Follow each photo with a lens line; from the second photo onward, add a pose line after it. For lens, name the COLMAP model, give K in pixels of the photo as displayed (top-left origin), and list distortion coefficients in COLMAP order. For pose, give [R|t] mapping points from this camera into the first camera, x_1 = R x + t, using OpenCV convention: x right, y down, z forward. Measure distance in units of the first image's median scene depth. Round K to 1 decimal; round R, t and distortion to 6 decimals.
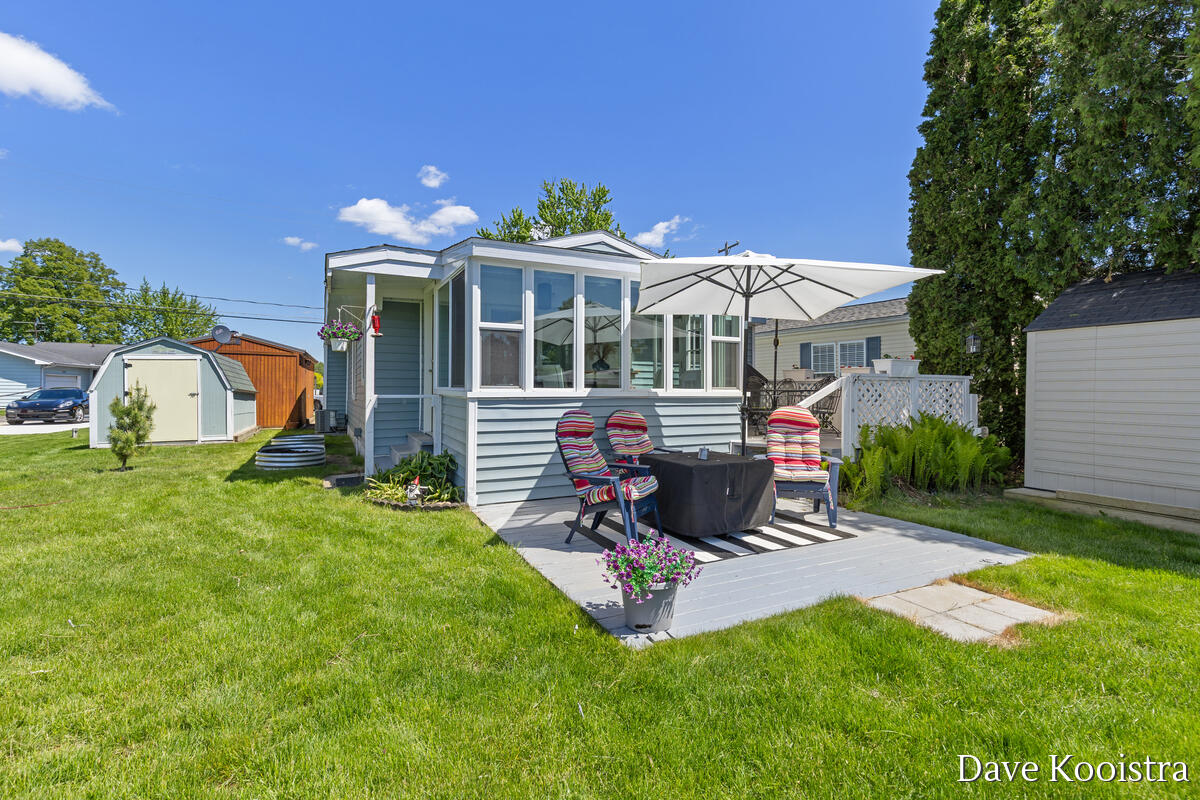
lens RADIAL K [[566.1, 0, 606.6], [0, 566.1, 391.8], [0, 0, 1]] dist [0.018248, 0.000140]
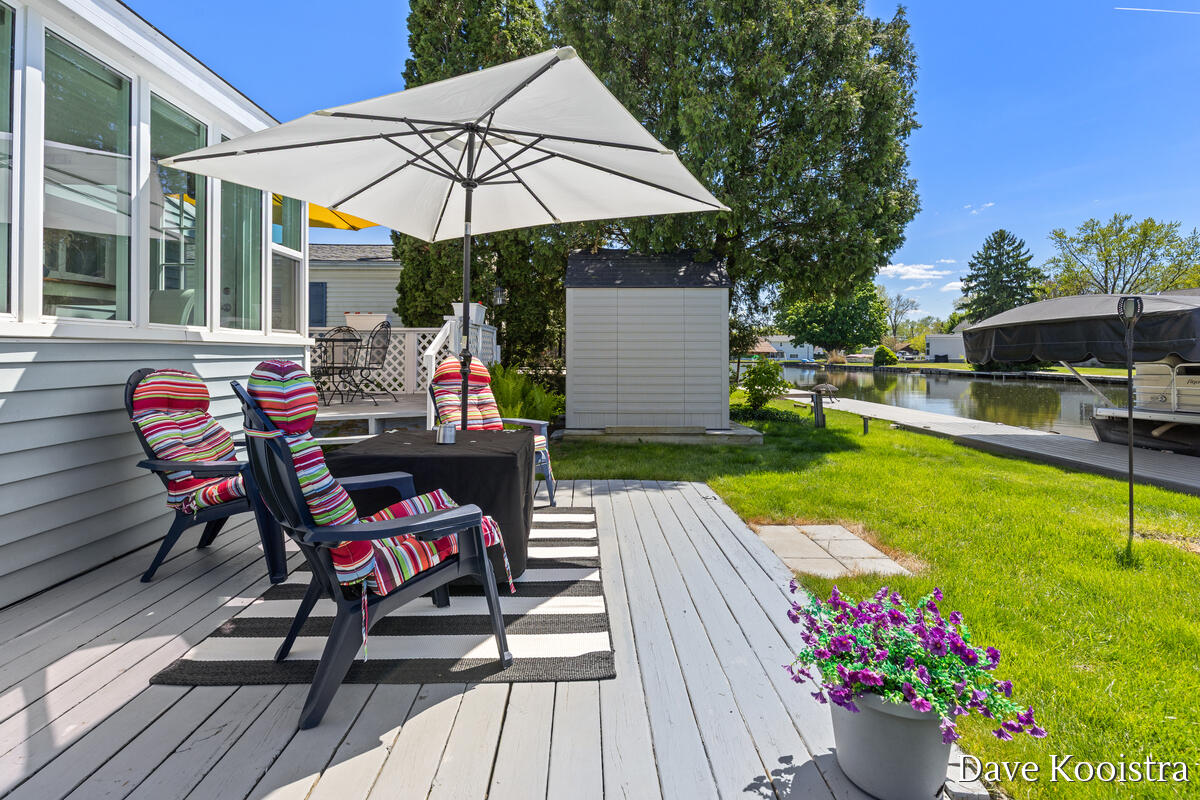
lens RADIAL K [[566.1, 0, 591.8], [0, 566.1, 355.9], [0, 0, 1]] dist [0.018248, 0.000140]
pose [[0.426975, -0.006345, 0.904241, -0.248351], [0.003087, 0.999980, 0.005559, 0.022055], [-0.904258, 0.000418, 0.426986, 0.524259]]
